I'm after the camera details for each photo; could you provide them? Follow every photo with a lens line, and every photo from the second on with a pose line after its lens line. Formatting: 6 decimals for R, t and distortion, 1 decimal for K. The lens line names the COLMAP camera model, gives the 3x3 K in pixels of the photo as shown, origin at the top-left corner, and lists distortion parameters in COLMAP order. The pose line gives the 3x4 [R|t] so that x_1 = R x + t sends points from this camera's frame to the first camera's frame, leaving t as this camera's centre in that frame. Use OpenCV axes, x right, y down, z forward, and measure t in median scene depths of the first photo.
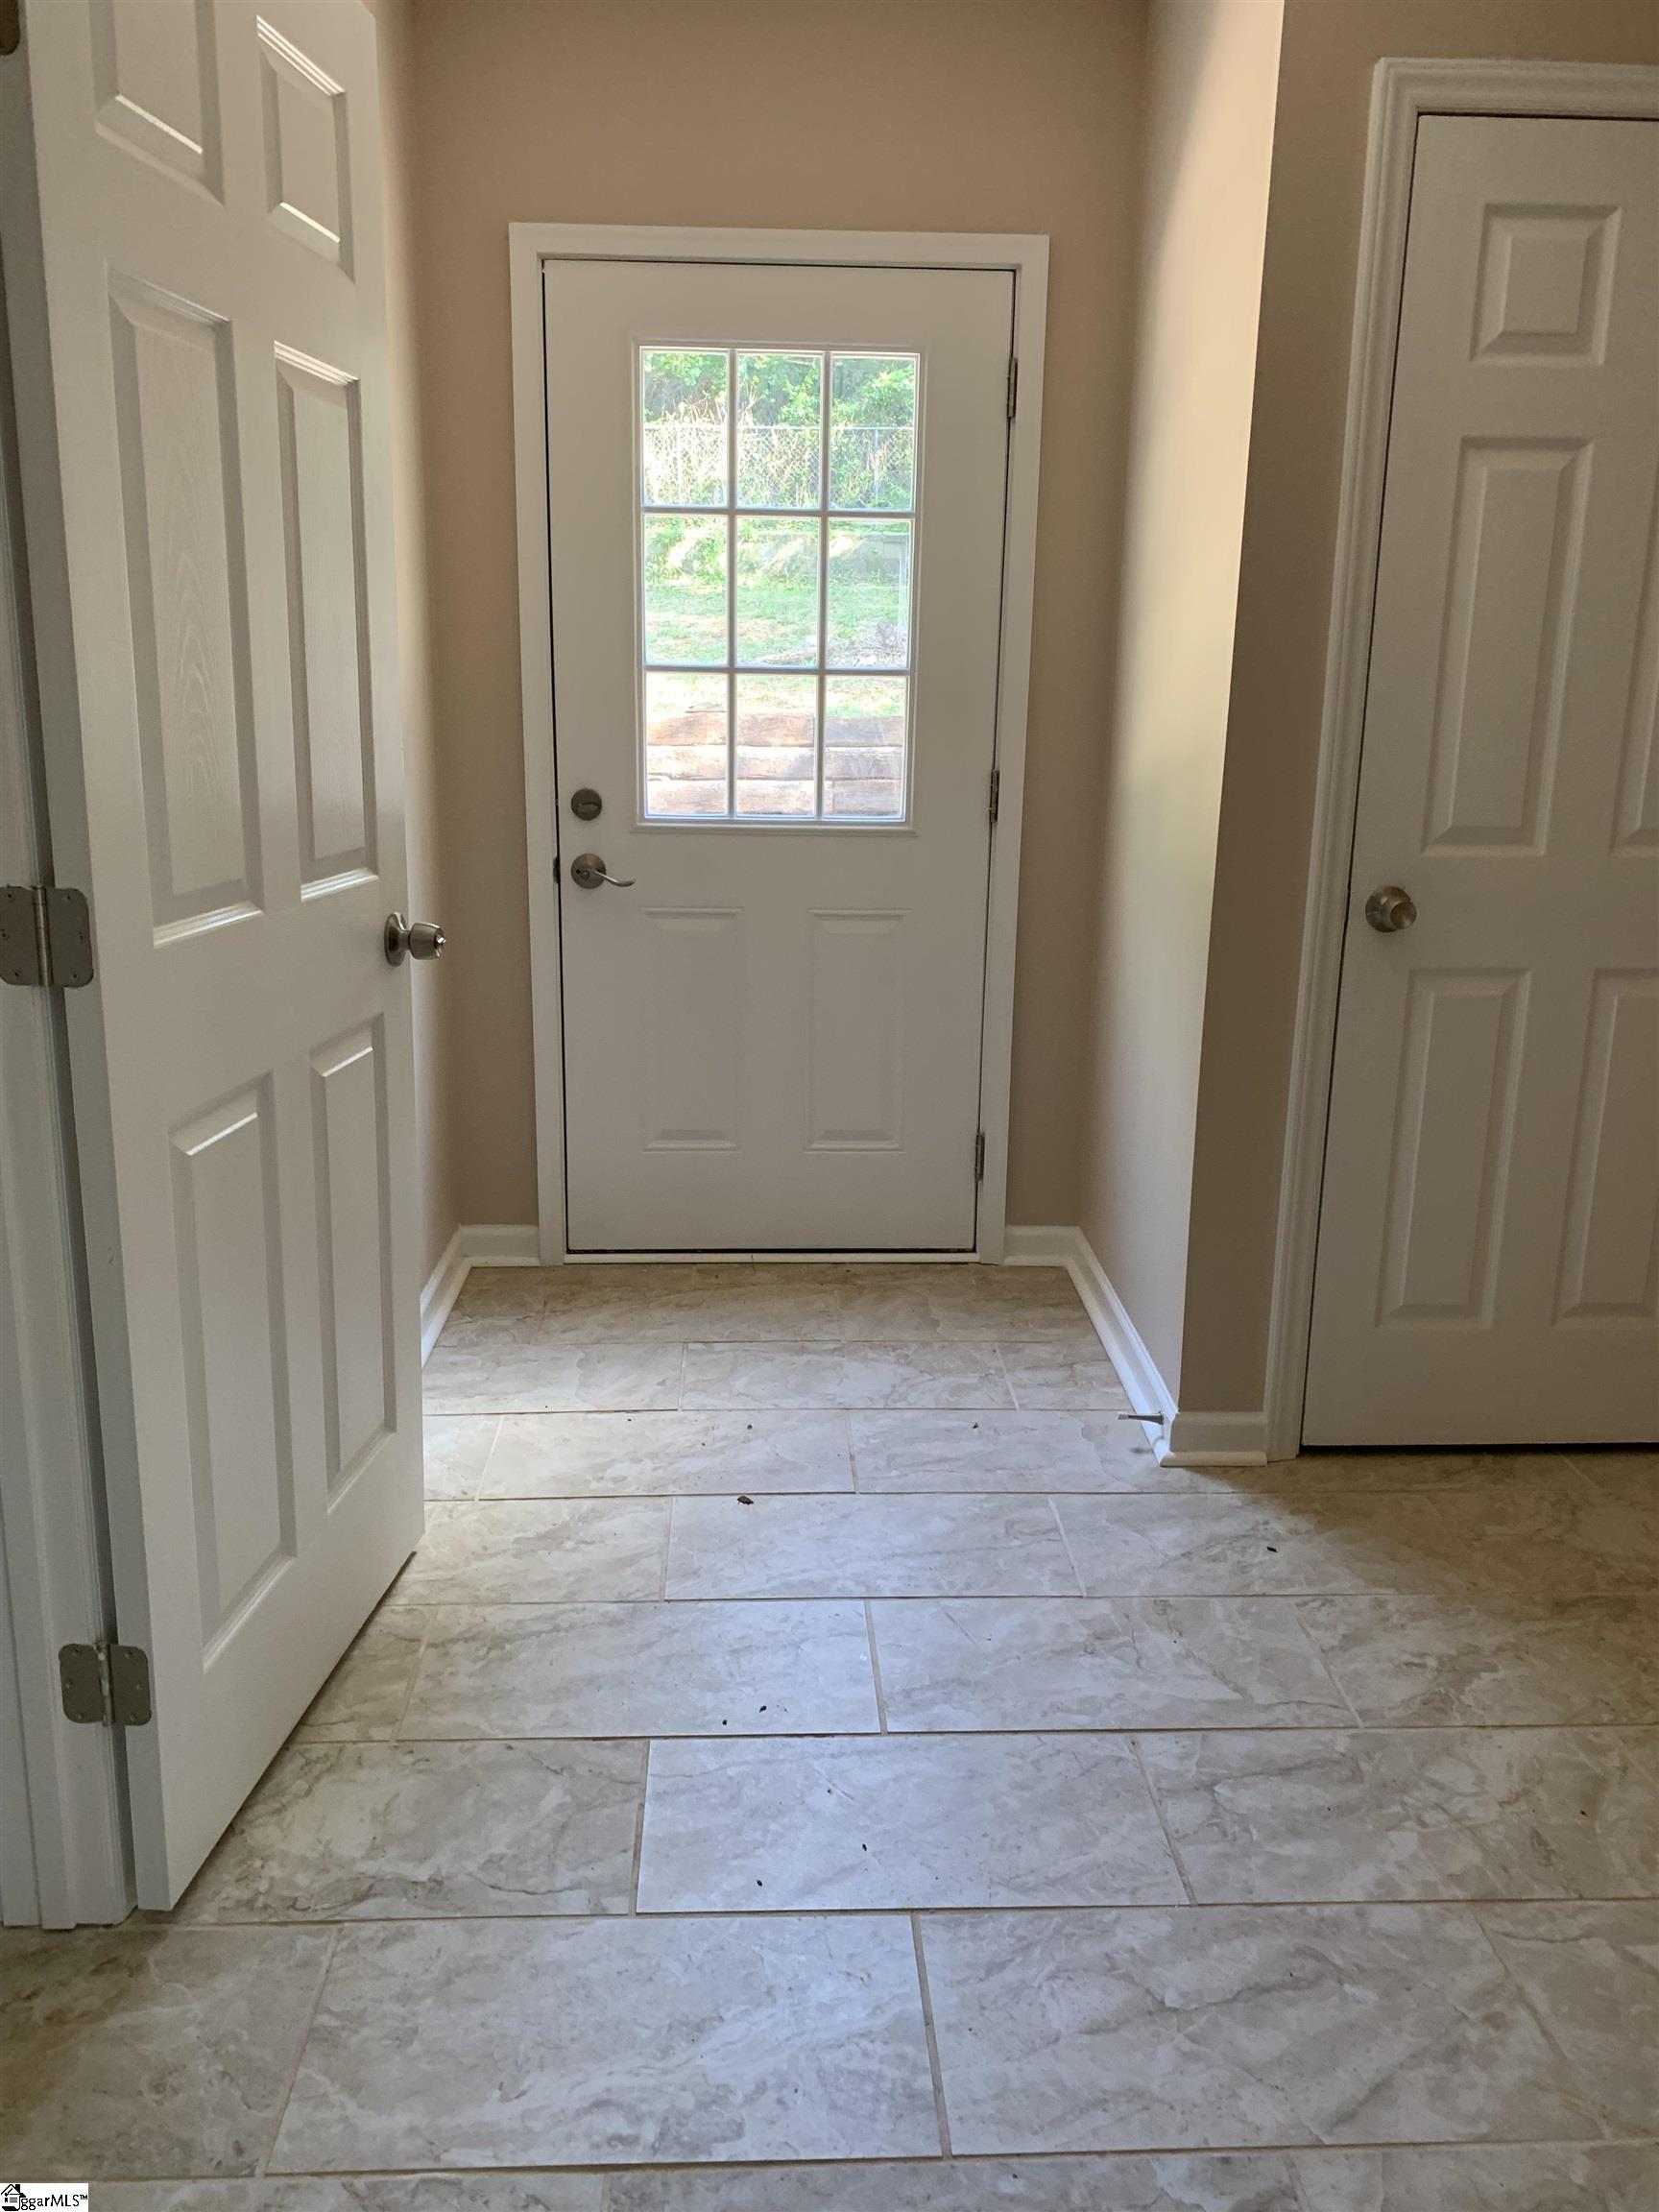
lens RADIAL K [[1669.6, 0, 825.9], [0, 1669.6, 1102.4], [0, 0, 1]] dist [0.027671, -0.020518]
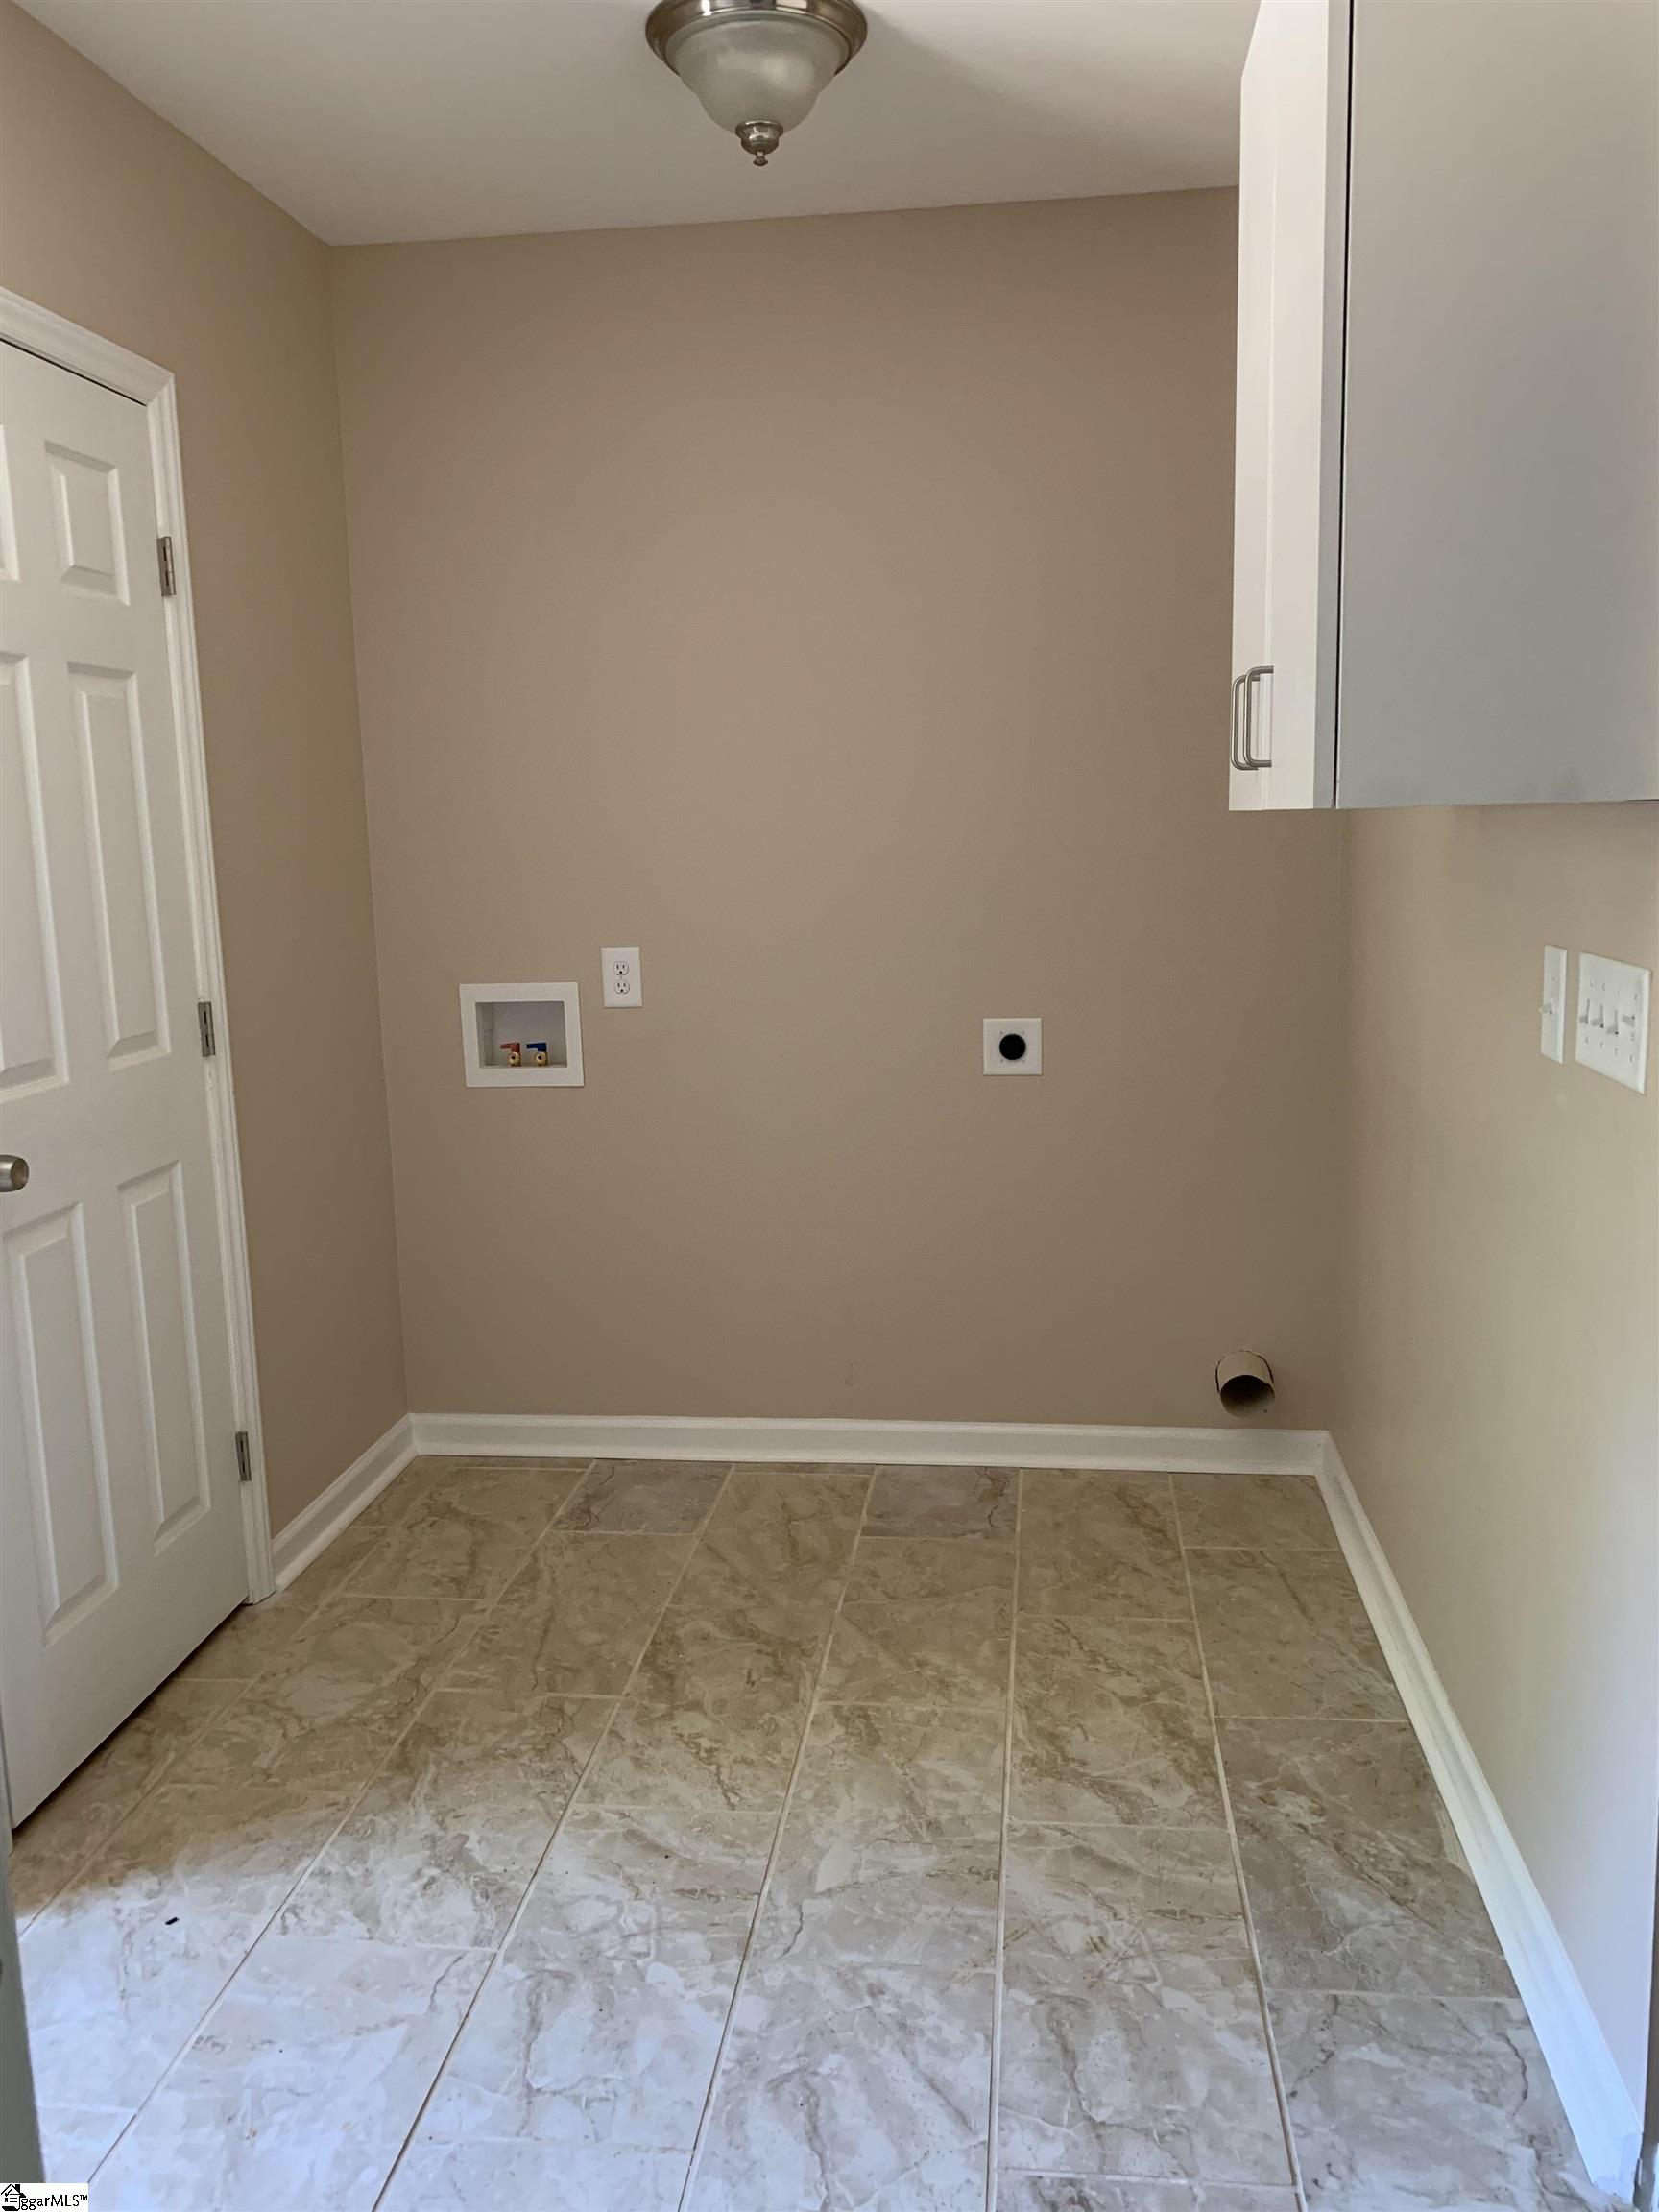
lens RADIAL K [[1669.6, 0, 828.5], [0, 1669.6, 1104.7], [0, 0, 1]] dist [0.027671, -0.020518]
pose [[0.158862, -0.177866, 0.971147, -0.538203], [0.271219, 0.953658, 0.130296, -0.182383], [-0.949317, 0.242695, 0.199741, 0.519968]]
